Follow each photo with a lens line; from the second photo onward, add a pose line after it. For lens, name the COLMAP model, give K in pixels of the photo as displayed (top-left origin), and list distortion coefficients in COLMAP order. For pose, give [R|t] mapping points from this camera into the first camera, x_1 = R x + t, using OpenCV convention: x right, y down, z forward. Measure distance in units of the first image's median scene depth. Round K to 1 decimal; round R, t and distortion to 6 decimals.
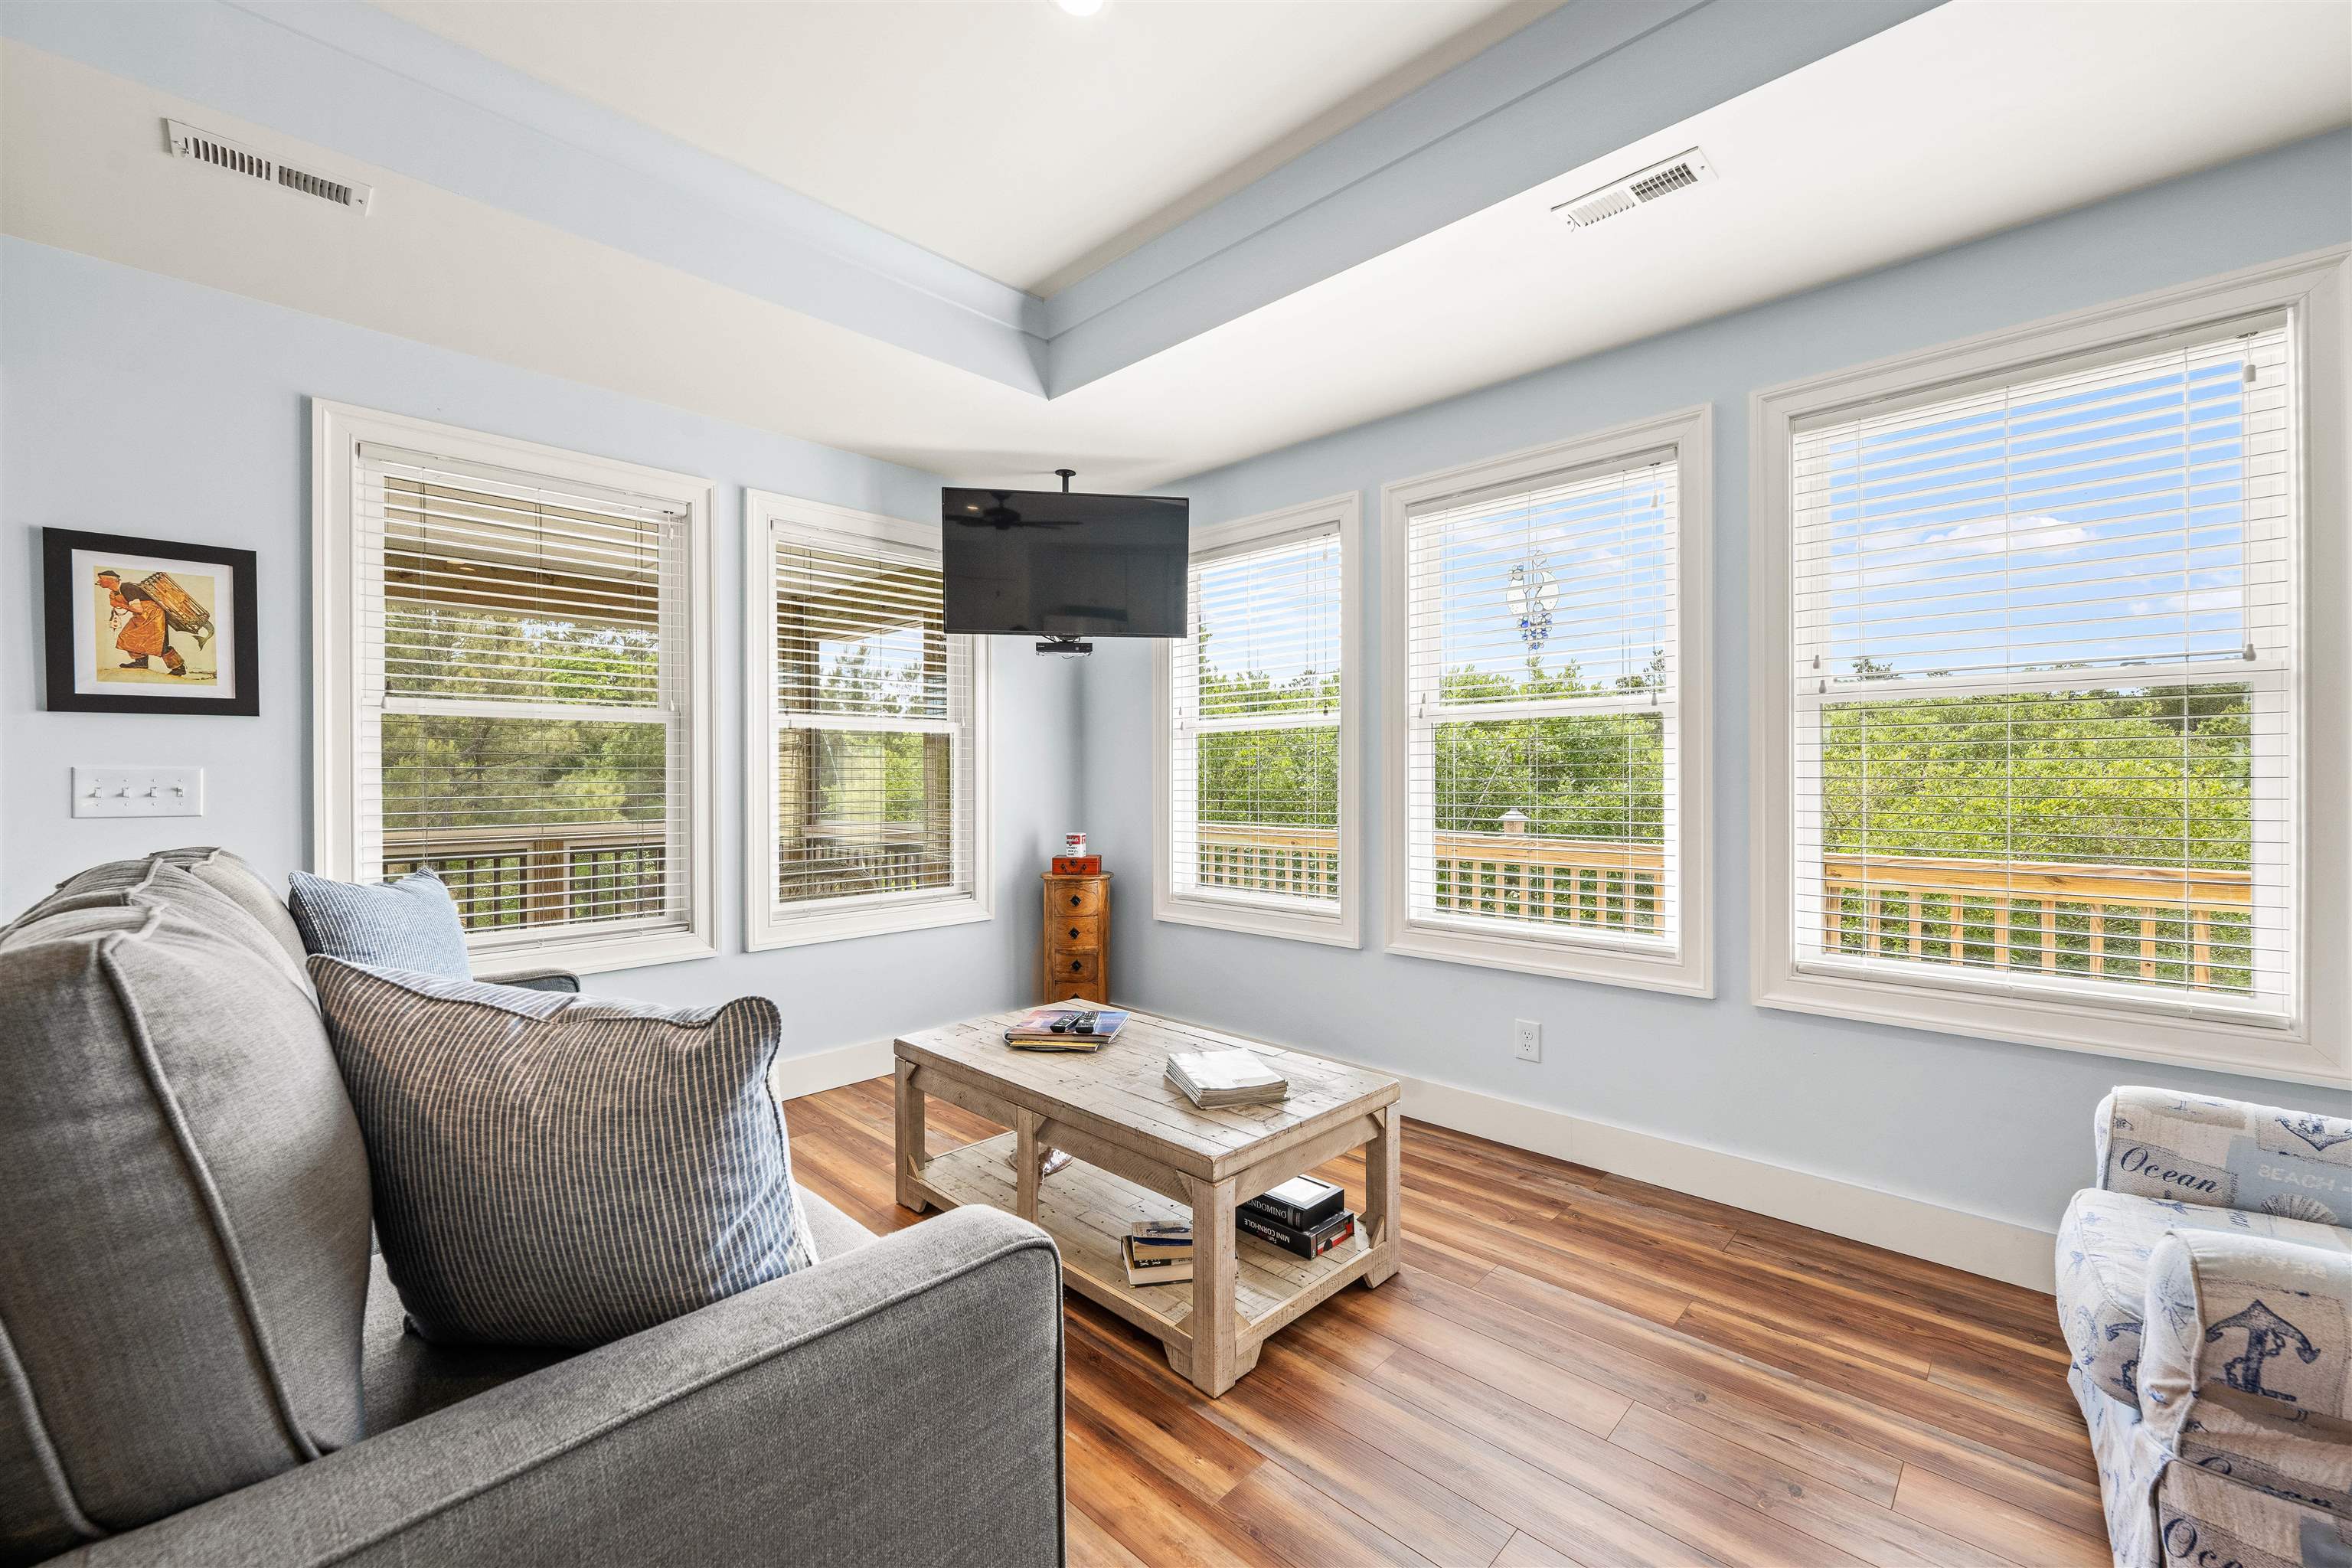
lens RADIAL K [[955.3, 0, 1184.1], [0, 955.3, 771.7], [0, 0, 1]] dist [0.000501, 0.000109]
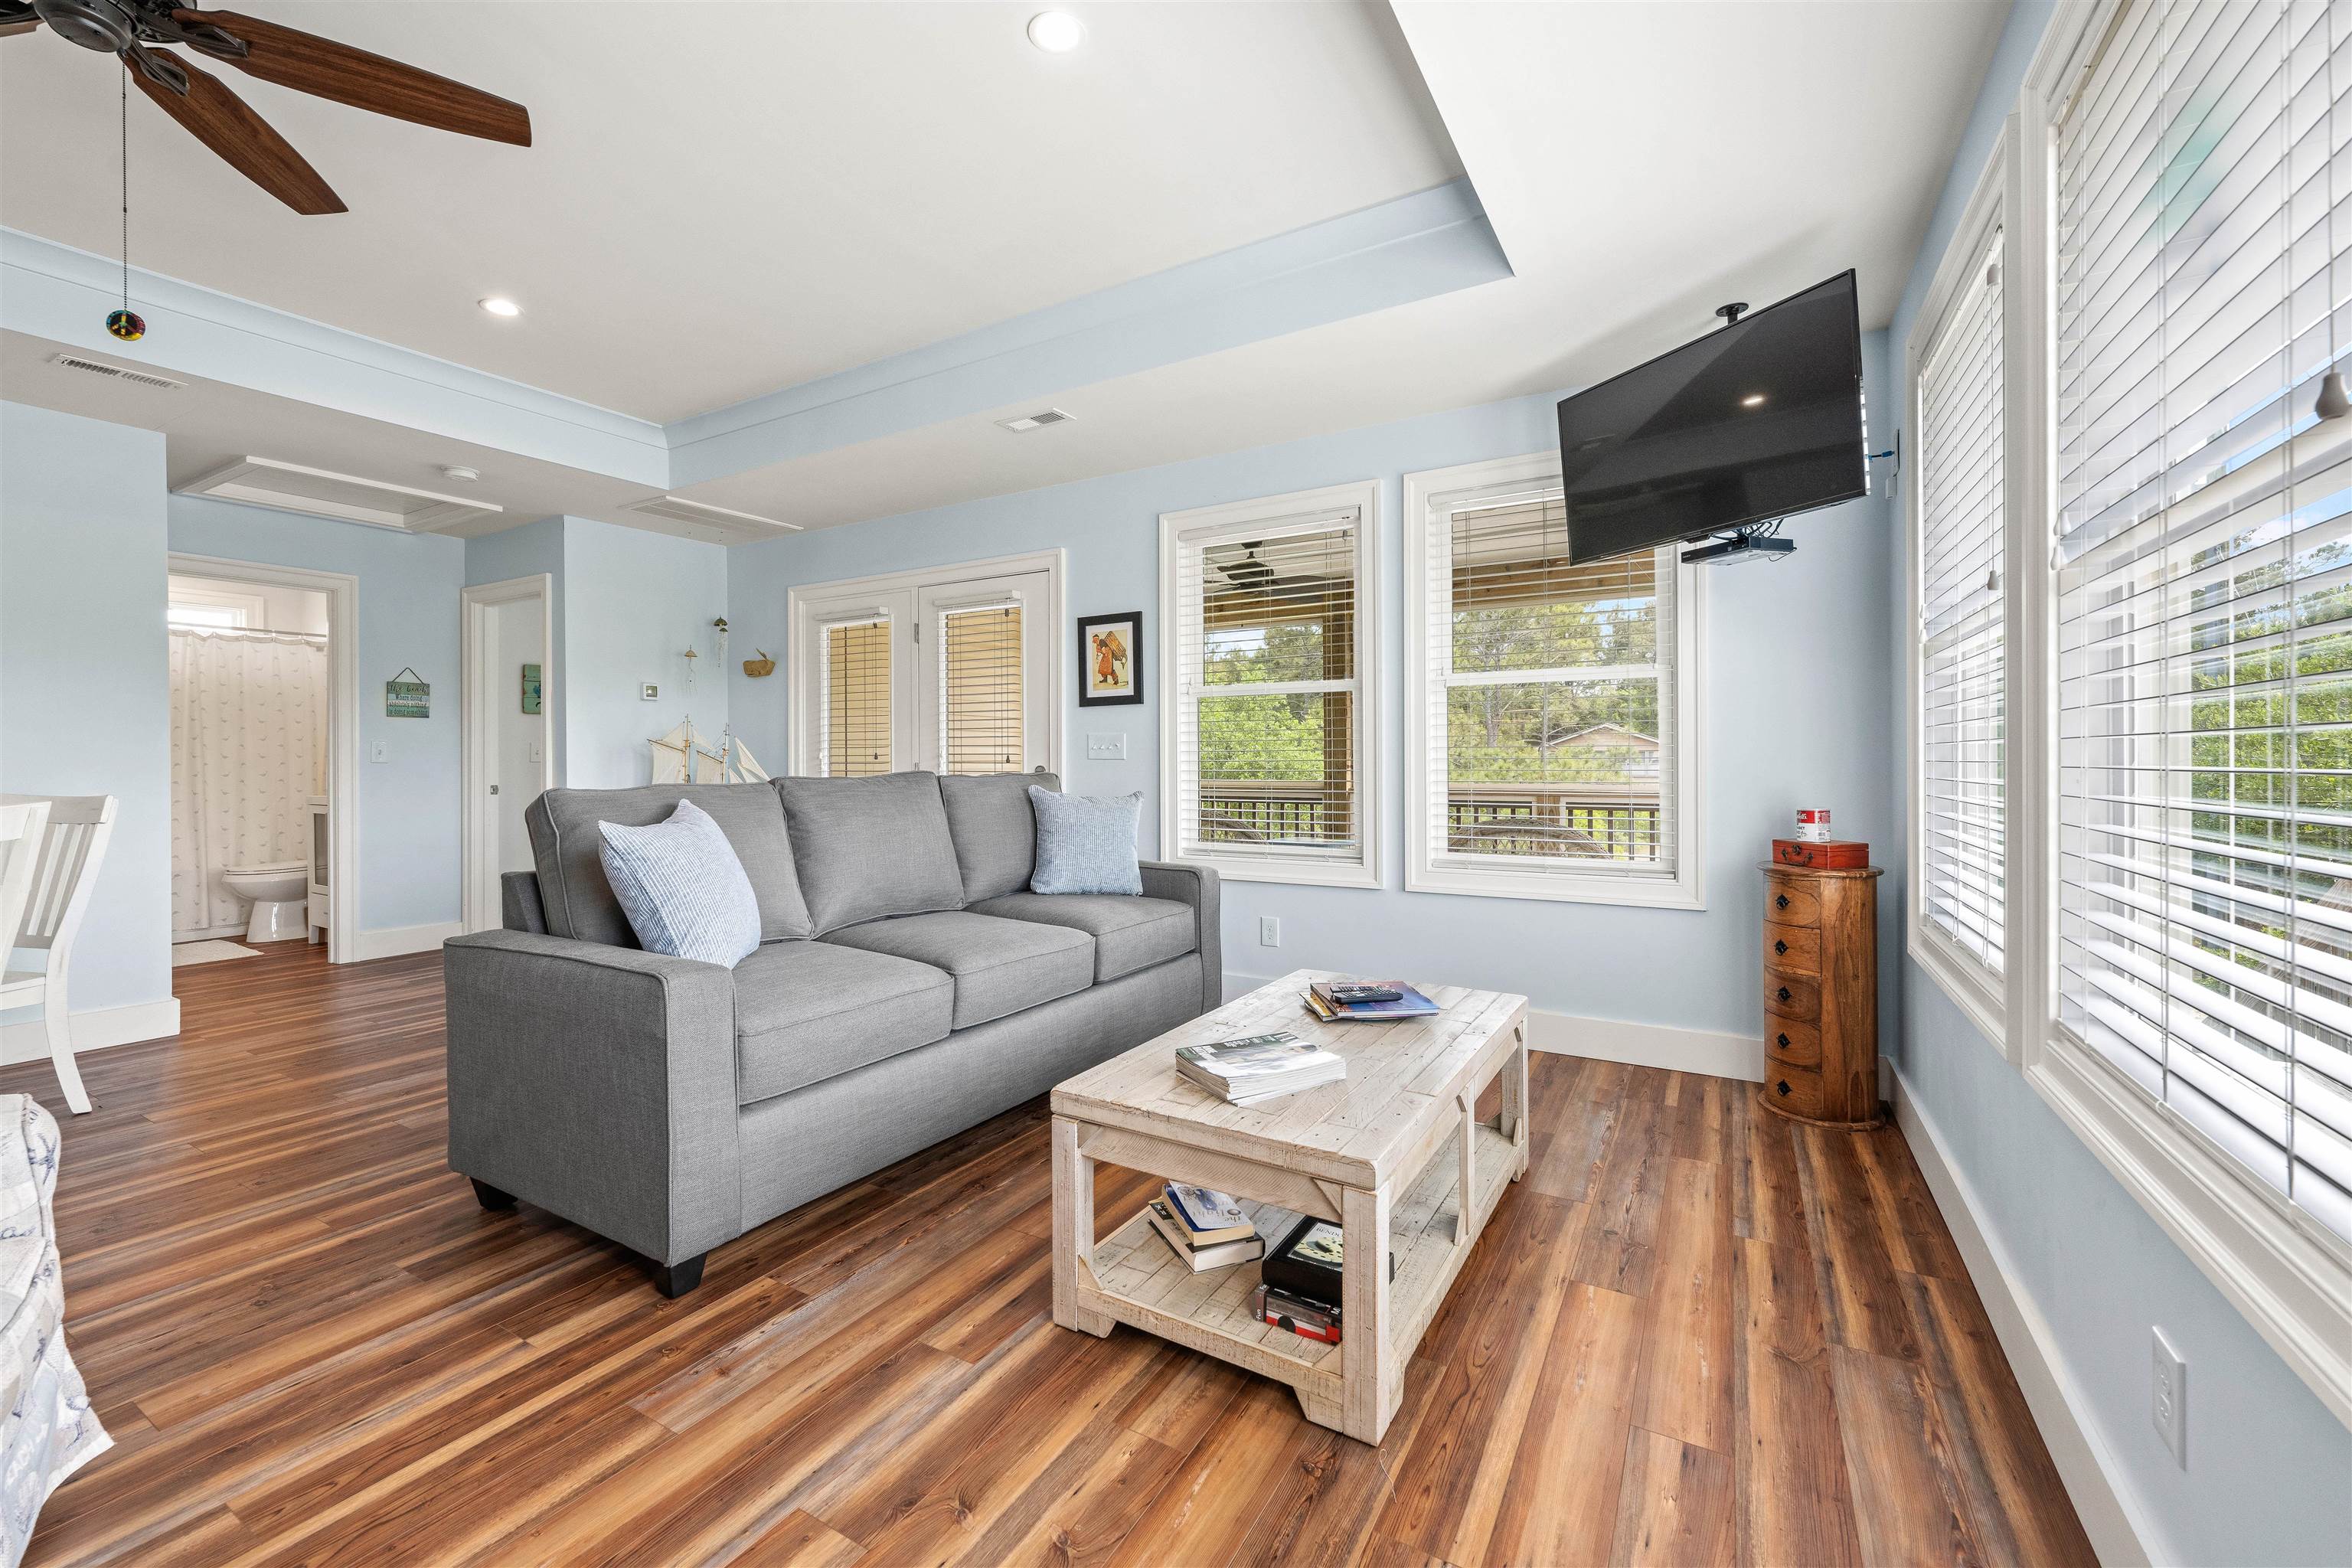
lens RADIAL K [[955.3, 0, 1184.1], [0, 955.3, 771.7], [0, 0, 1]] dist [0.000501, 0.000109]
pose [[0.235978, 0.023824, -0.971466, 0.809015], [0.014114, 0.999510, 0.027940, 0.020005], [0.971656, -0.020304, 0.235526, 0.684287]]
